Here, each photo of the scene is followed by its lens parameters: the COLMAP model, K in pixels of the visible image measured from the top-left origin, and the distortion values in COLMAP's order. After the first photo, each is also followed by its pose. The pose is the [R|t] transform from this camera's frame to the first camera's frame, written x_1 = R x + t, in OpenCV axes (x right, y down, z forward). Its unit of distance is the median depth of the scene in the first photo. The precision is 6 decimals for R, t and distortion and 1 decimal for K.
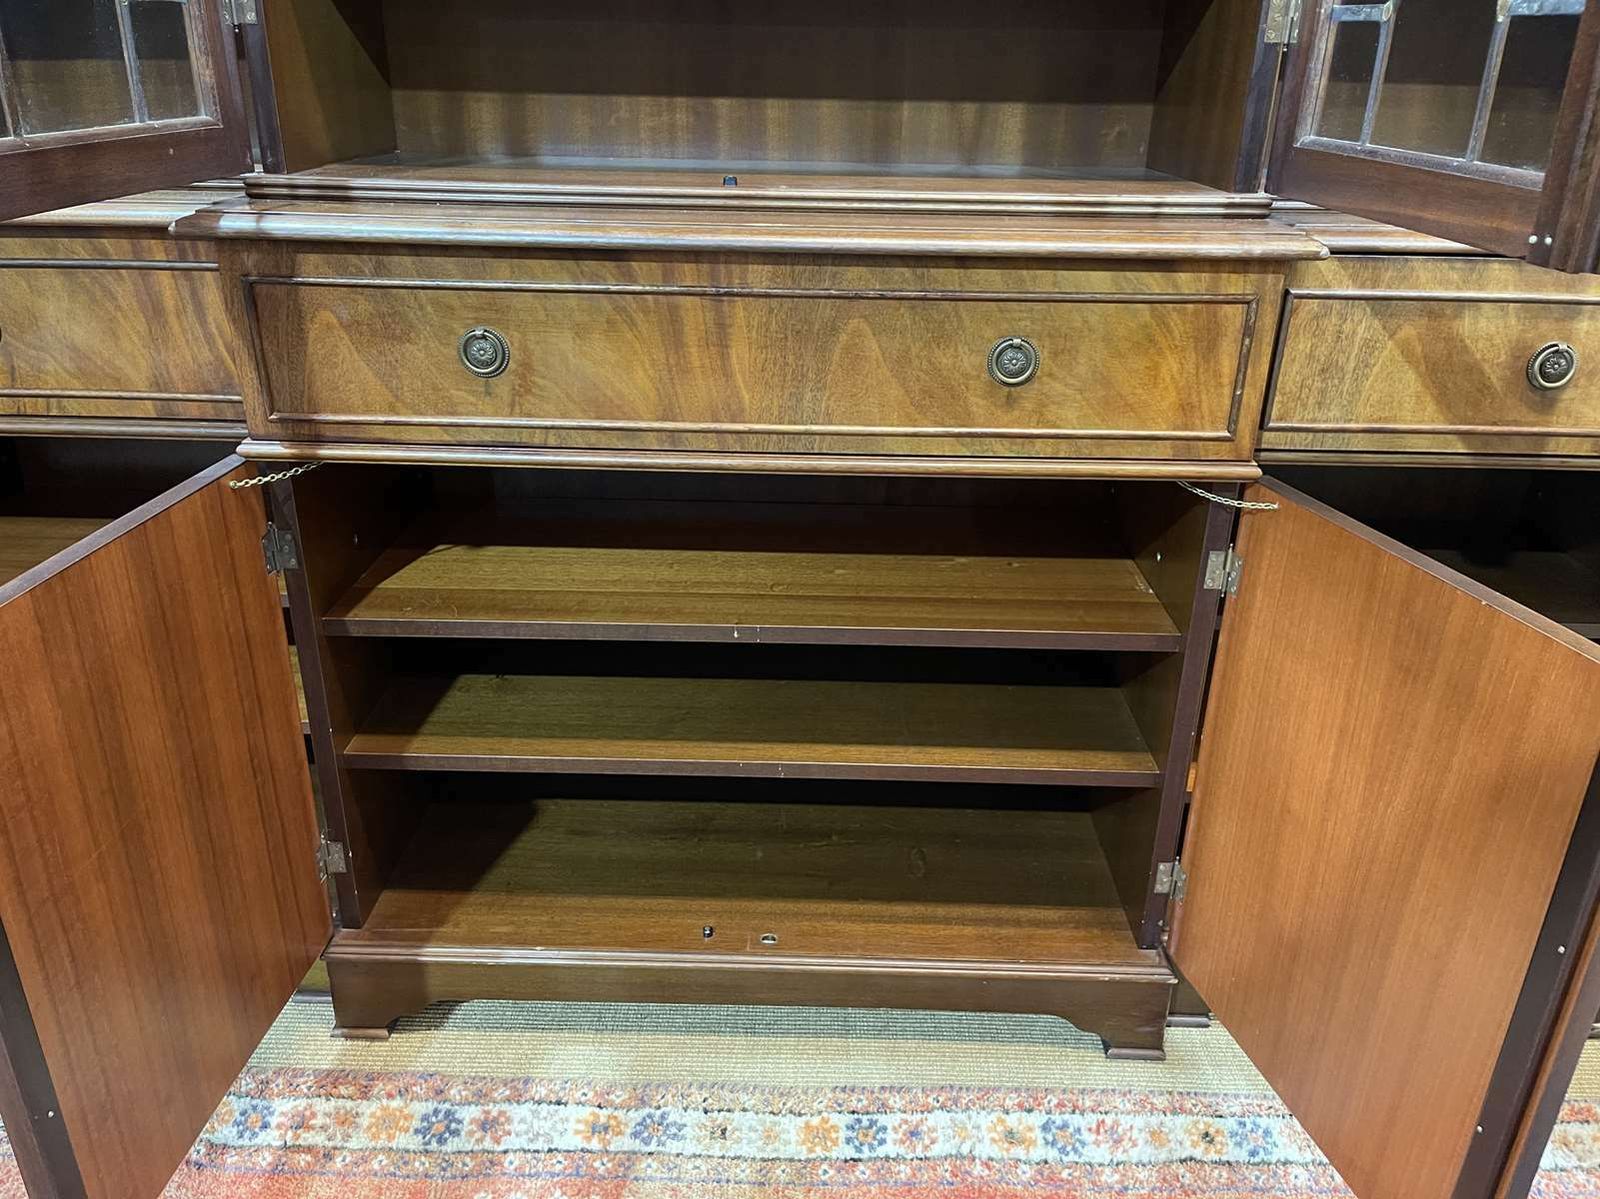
lens RADIAL K [[1206.6, 0, 799.4], [0, 1206.6, 605.6], [0, 0, 1]] dist [0.063061, -0.088138]
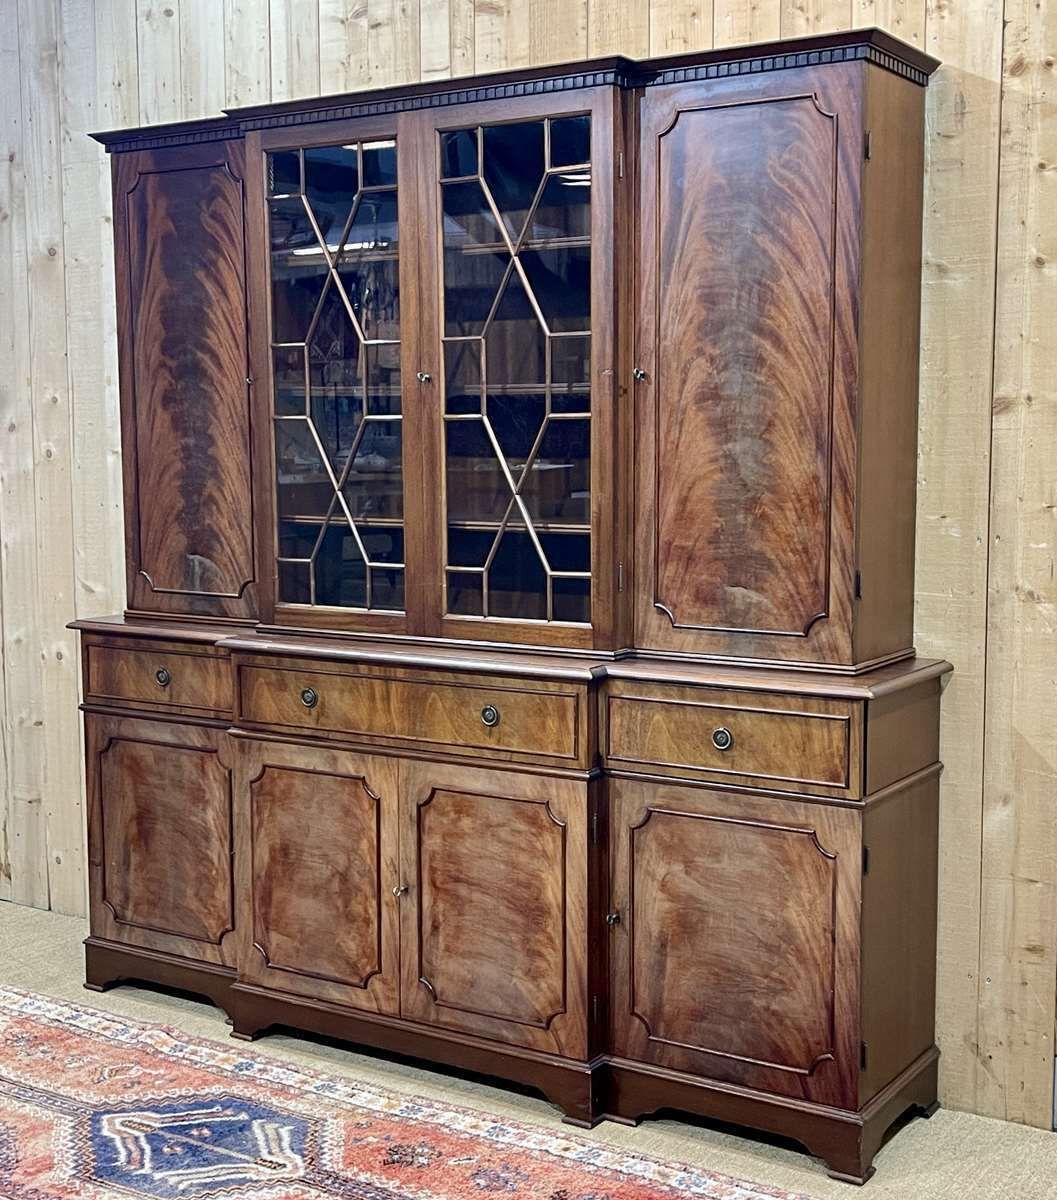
lens RADIAL K [[1643.5, 0, 563.1], [0, 1643.5, 599.8], [0, 0, 1]] dist [0.145294, -0.475082]
pose [[0.855475, 0.032825, -0.516803, 1.601949], [-0.193034, 0.946273, -0.259431, 0.310562], [0.480521, 0.321697, 0.815850, -1.286849]]
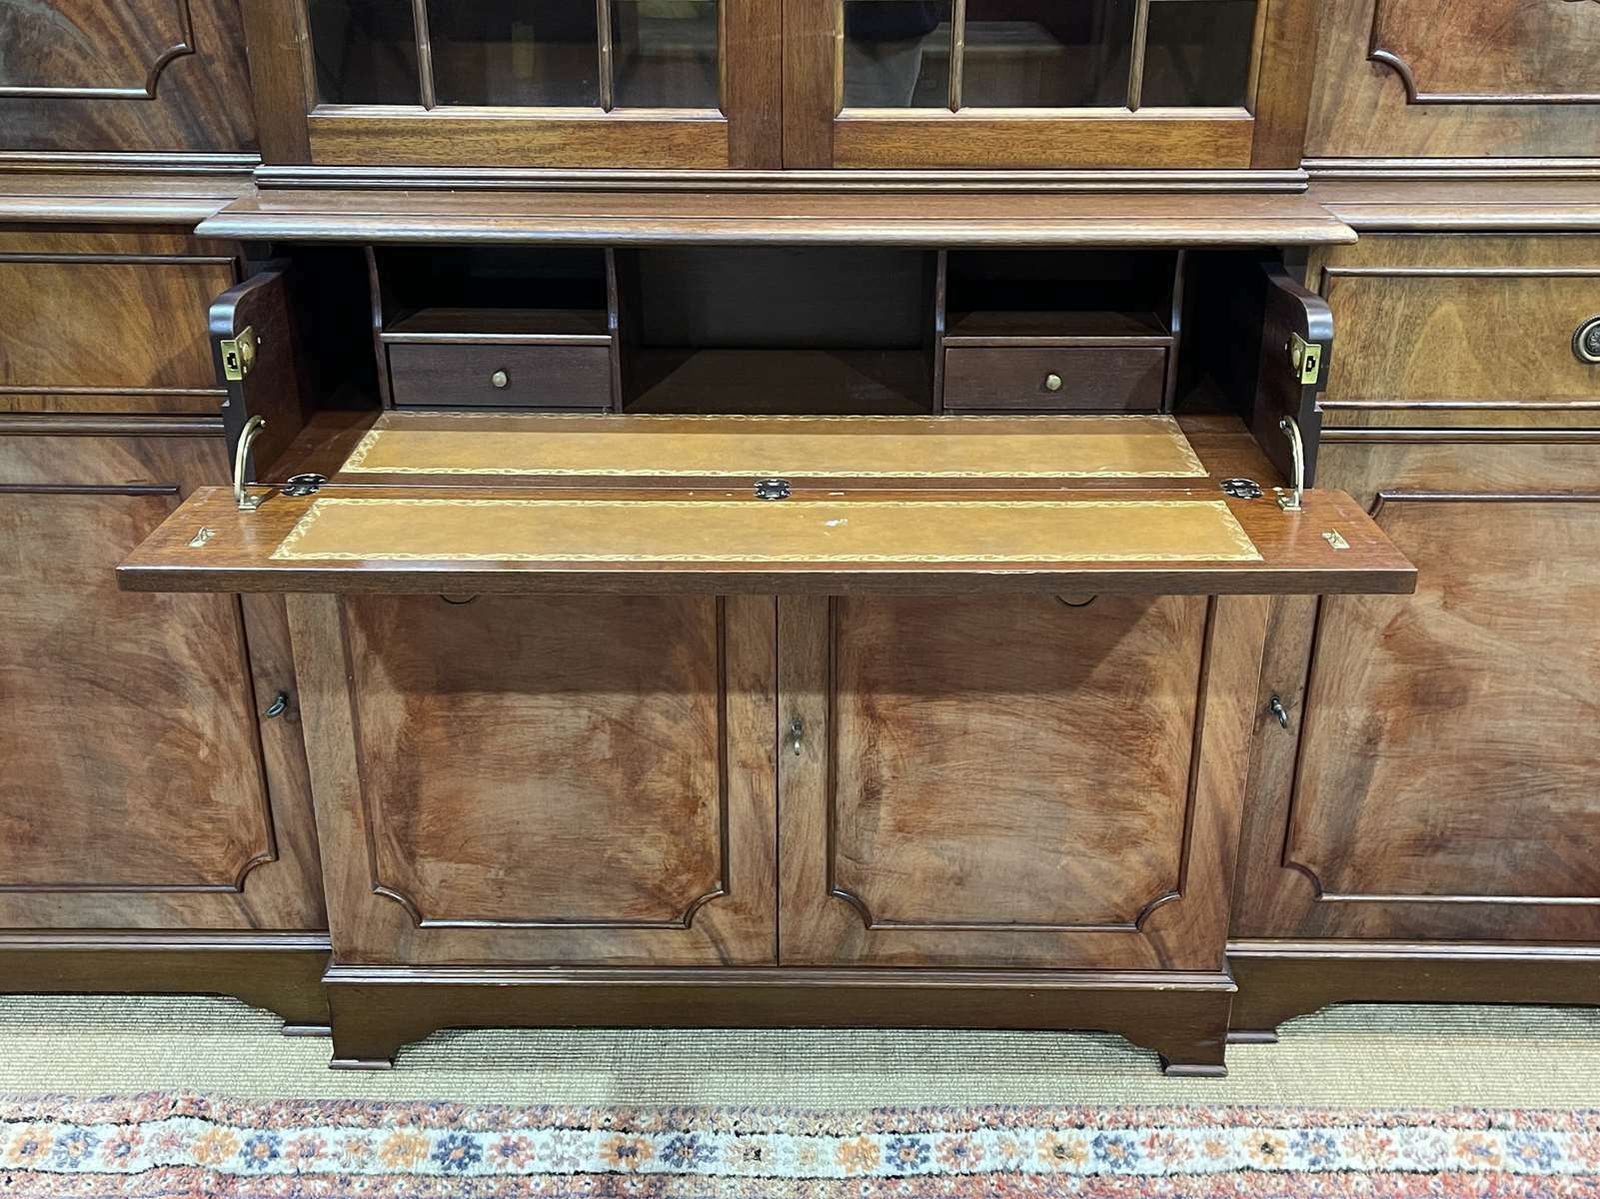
lens RADIAL K [[1672.0, 0, 804.6], [0, 1672.0, 600.3], [0, 0, 1]] dist [0.052361, -0.051307]
pose [[0.999850, -0.017135, 0.002638, -0.022140], [0.017103, 0.999786, 0.011649, -0.012755], [-0.002837, -0.011602, 0.999929, -0.309424]]
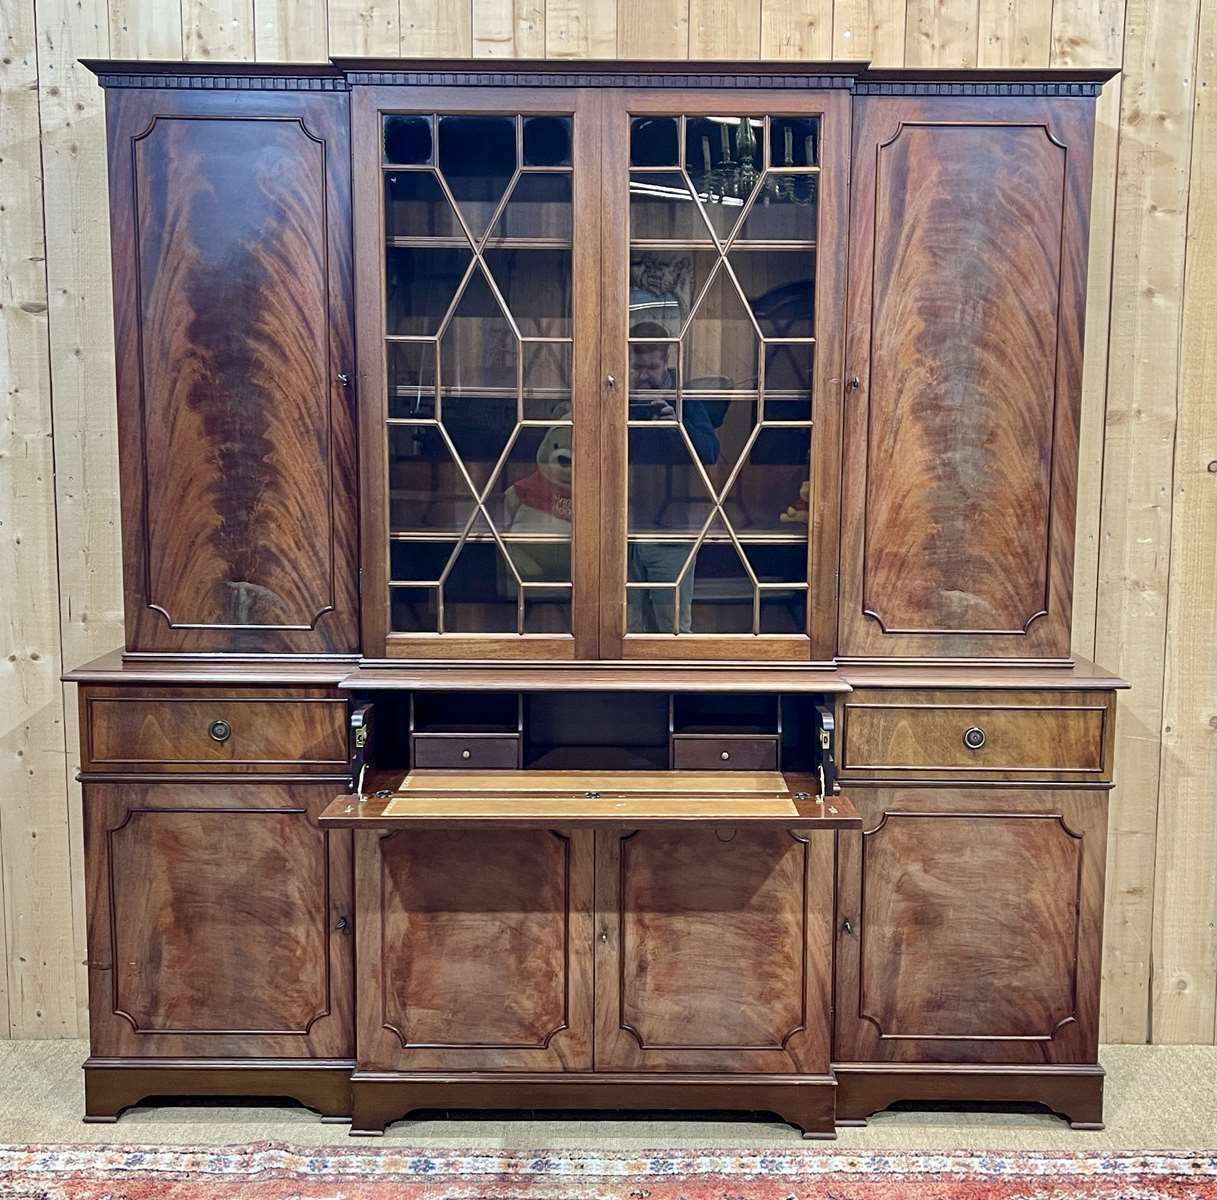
lens RADIAL K [[1533.4, 0, 637.4], [0, 1533.4, 602.0], [0, 0, 1]] dist [0.065221, -0.093104]
pose [[0.999795, -0.012834, 0.015656, -0.005846], [0.016838, 0.956508, -0.291218, 0.306837], [-0.011238, 0.291422, 0.956528, -1.432997]]
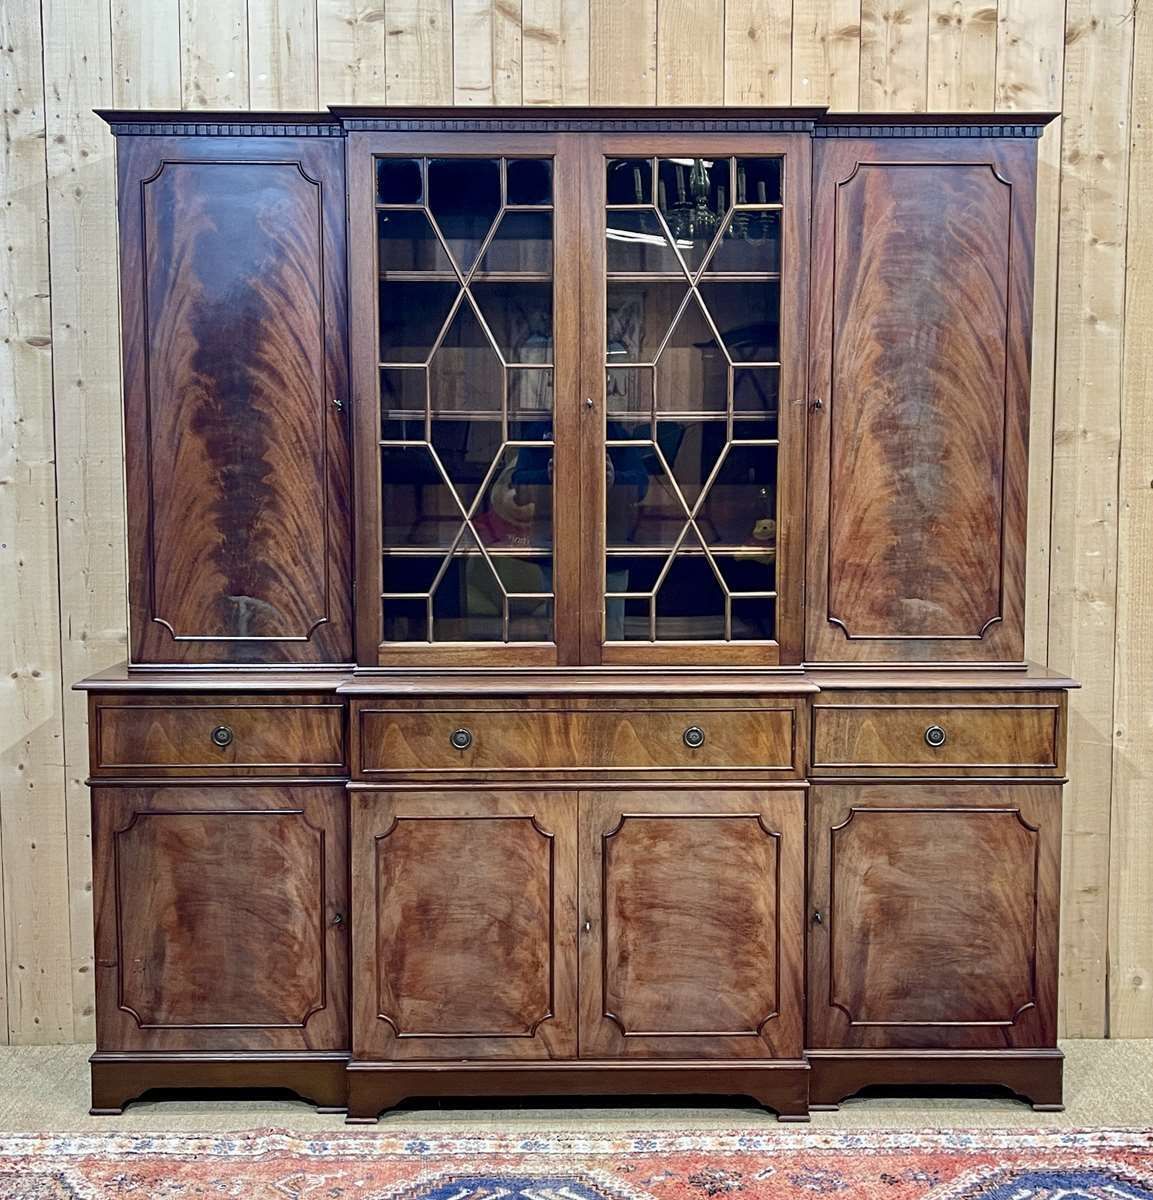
lens RADIAL K [[1595.0, 0, 593.6], [0, 1595.0, 603.9], [0, 0, 1]] dist [0.104424, -0.255934]
pose [[0.999459, -0.020731, 0.025549, -0.072410], [0.027927, 0.945099, -0.325588, 0.458510], [-0.017396, 0.326126, 0.945166, -1.646552]]
